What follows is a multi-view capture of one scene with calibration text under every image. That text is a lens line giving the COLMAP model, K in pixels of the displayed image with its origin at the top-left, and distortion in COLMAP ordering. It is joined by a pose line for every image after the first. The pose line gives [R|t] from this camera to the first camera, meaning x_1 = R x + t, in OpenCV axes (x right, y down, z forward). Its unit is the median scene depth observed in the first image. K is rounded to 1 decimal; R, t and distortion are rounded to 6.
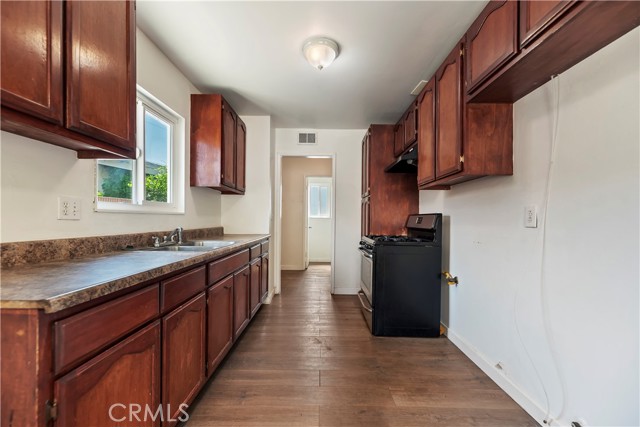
lens RADIAL K [[260.0, 0, 319.9], [0, 260.0, 220.0], [0, 0, 1]] dist [0.001840, 0.000139]
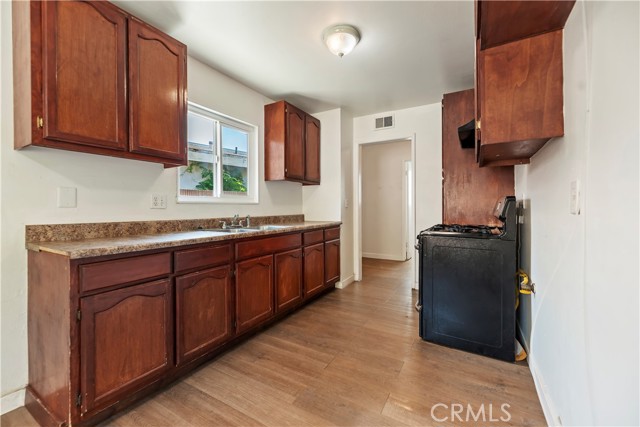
lens RADIAL K [[262.8, 0, 323.1], [0, 262.8, 207.1], [0, 0, 1]] dist [0.004319, 0.000259]
pose [[0.867461, -0.011761, -0.497366, 0.445817], [0.009014, 0.999928, -0.007924, 0.007919], [0.497423, 0.002391, 0.867505, 0.087126]]
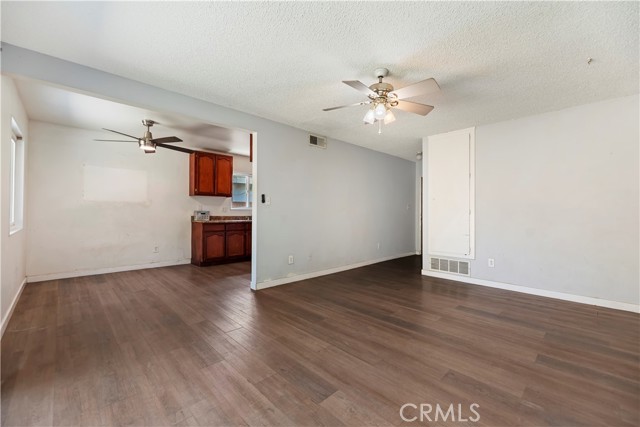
lens RADIAL K [[266.9, 0, 325.0], [0, 266.9, 211.9], [0, 0, 1]] dist [-0.000614, 0.000066]
pose [[0.704545, -0.006632, -0.709628, 2.336869], [-0.002477, 0.999927, -0.011805, 0.034900], [0.709655, 0.010075, 0.704478, -0.663353]]
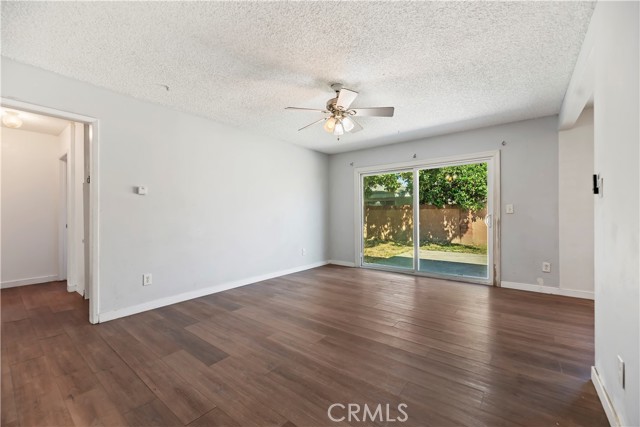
lens RADIAL K [[260.0, 0, 320.0], [0, 260.0, 213.5], [0, 0, 1]] dist [0.000139, 0.000314]
pose [[-0.785772, -0.007073, 0.618475, 0.854344], [-0.002640, 0.999964, 0.008081, 0.006400], [-0.618510, 0.004717, -0.785763, 1.547299]]
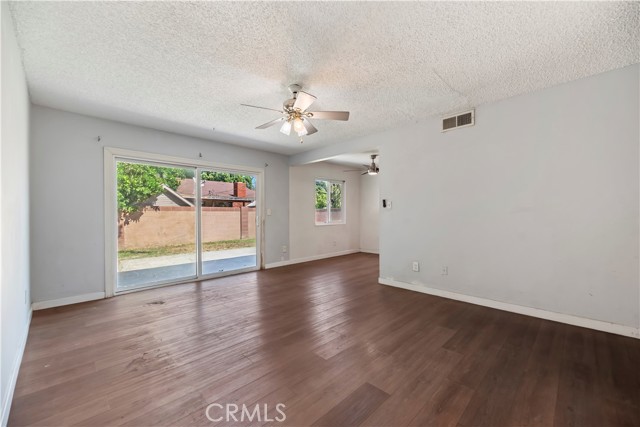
lens RADIAL K [[258.7, 0, 318.7], [0, 258.7, 215.3], [0, 0, 1]] dist [0.001716, 0.000287]
pose [[-0.711399, -0.006154, -0.702761, 2.484400], [-0.005332, 0.999980, -0.003359, 0.022920], [0.702768, 0.001357, -0.711418, 1.463794]]
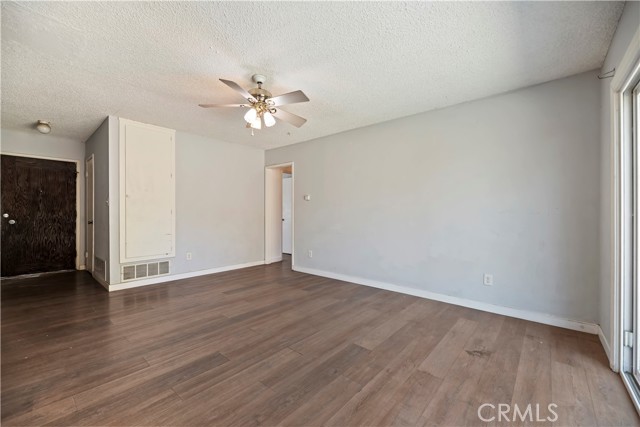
lens RADIAL K [[260.0, 0, 320.0], [0, 260.0, 213.5], [0, 0, 1]] dist [0.000139, 0.000314]
pose [[0.657908, -0.011989, 0.753003, 0.850708], [0.007991, 0.999928, 0.008939, 0.013898], [-0.753056, 0.000136, 0.657957, -0.664015]]
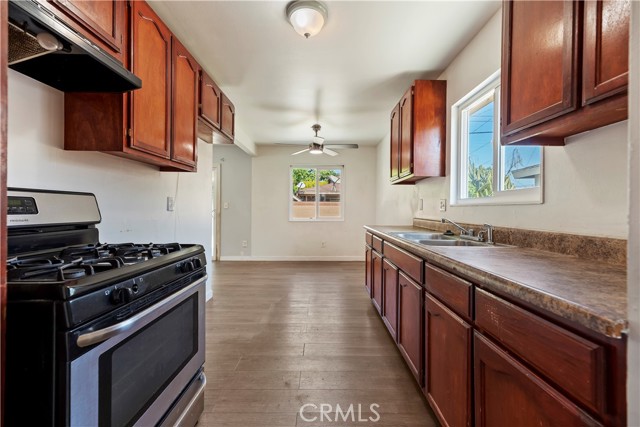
lens RADIAL K [[254.5, 0, 322.0], [0, 254.5, 210.9], [0, 0, 1]] dist [0.001876, 0.000126]
pose [[-0.999750, -0.018283, -0.012852, -0.047915], [-0.018389, 0.999797, 0.008212, -0.000198], [0.012699, 0.008447, -0.999884, 1.887166]]
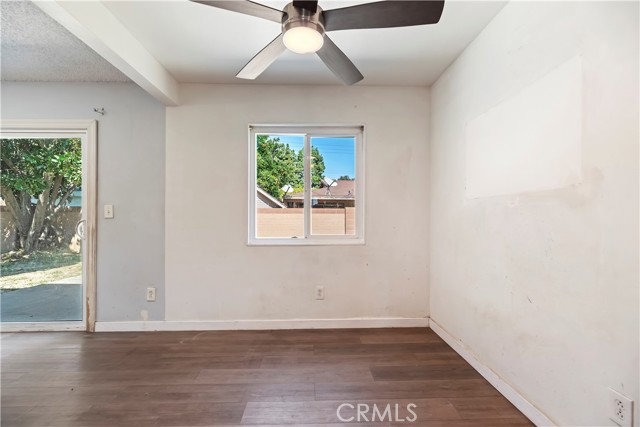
lens RADIAL K [[266.0, 0, 318.8], [0, 266.0, 217.1], [0, 0, 1]] dist [-0.000189, 0.000015]
pose [[-0.999291, -0.015402, -0.034341, -0.041998], [-0.015310, 0.999878, -0.002937, 0.000493], [0.034382, -0.002409, -0.999406, 0.498744]]
